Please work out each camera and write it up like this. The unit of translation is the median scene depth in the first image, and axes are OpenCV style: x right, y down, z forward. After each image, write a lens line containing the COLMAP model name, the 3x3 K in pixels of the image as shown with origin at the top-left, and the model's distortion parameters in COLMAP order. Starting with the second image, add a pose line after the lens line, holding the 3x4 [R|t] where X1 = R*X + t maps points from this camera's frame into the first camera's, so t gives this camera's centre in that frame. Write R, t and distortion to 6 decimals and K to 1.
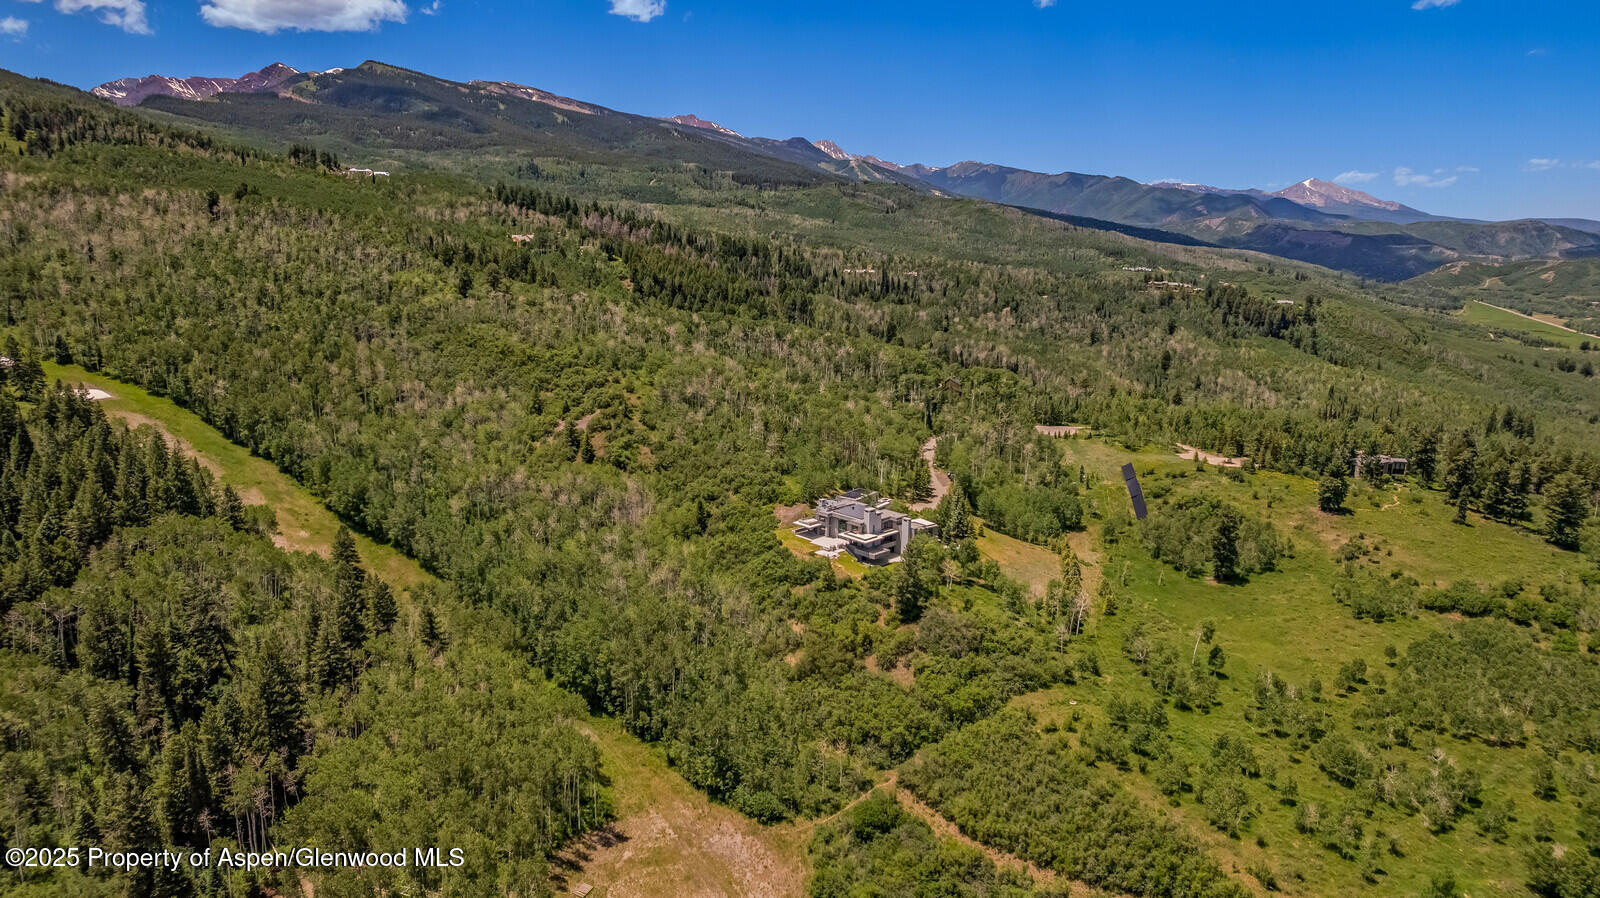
lens RADIAL K [[1044.7, 0, 800.0], [0, 1044.7, 449.0], [0, 0, 1]] dist [-0.075985, 0.074503]
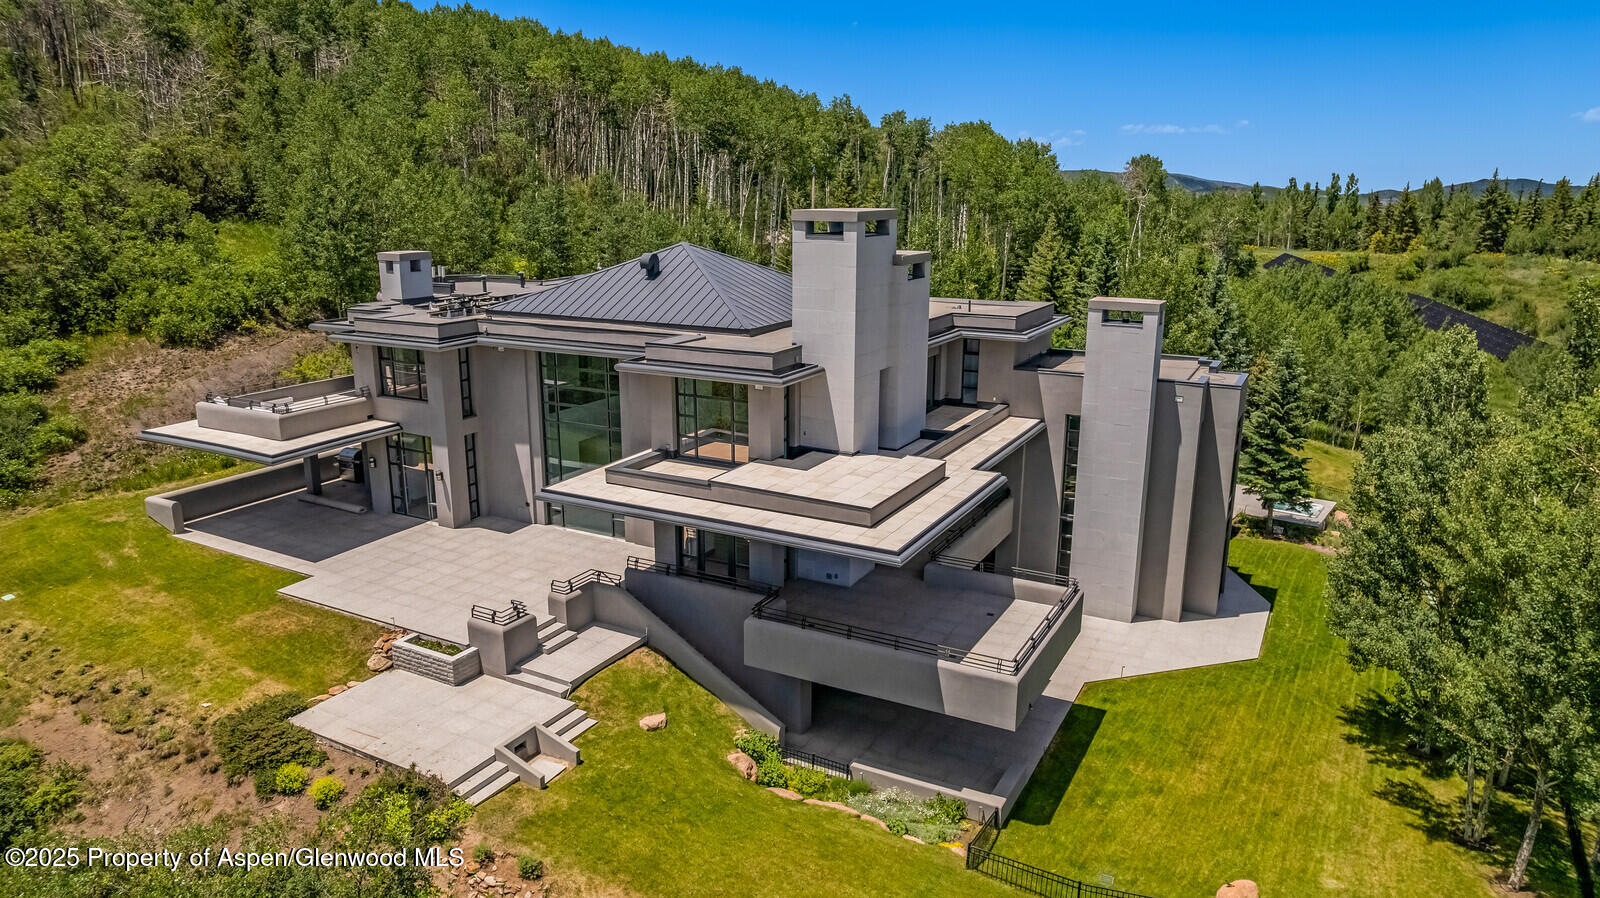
lens RADIAL K [[1044.7, 0, 800.0], [0, 1044.7, 449.0], [0, 0, 1]] dist [-0.075985, 0.074503]
pose [[0.955606, -0.088790, 0.280952, 0.032247], [0.078440, 0.995768, 0.047898, 0.075348], [-0.284016, -0.023734, 0.958526, 0.902595]]
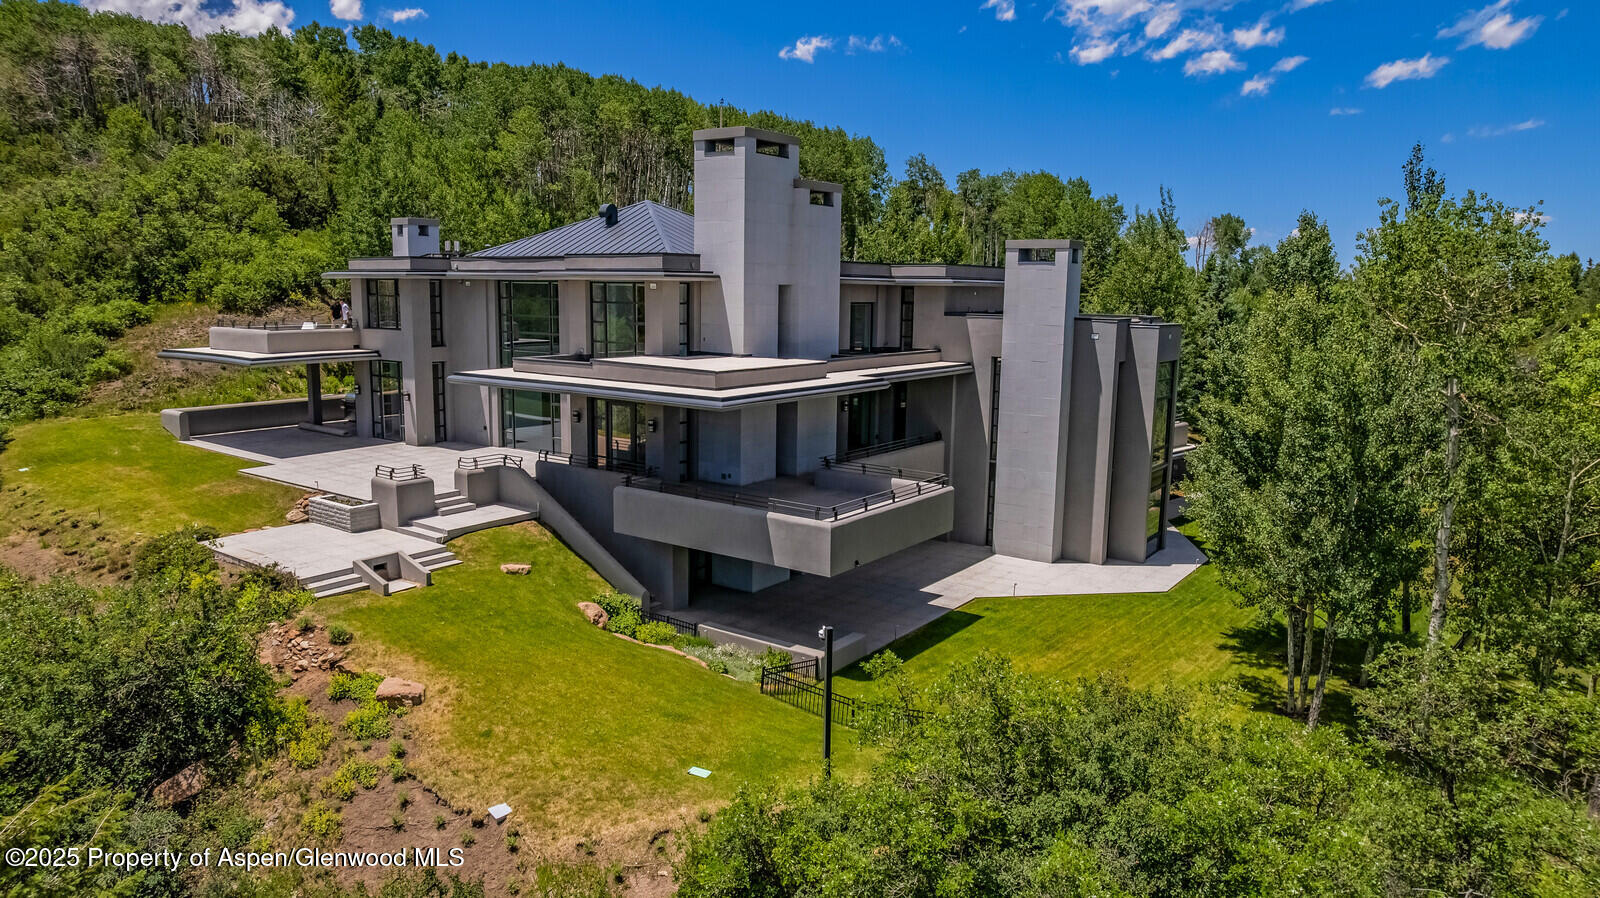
lens RADIAL K [[1044.7, 0, 800.0], [0, 1044.7, 449.0], [0, 0, 1]] dist [-0.075985, 0.074503]
pose [[0.985748, -0.032104, 0.165134, 0.053419], [0.041261, 0.997777, -0.052325, 0.096807], [-0.163087, 0.058393, 0.984882, 0.891444]]
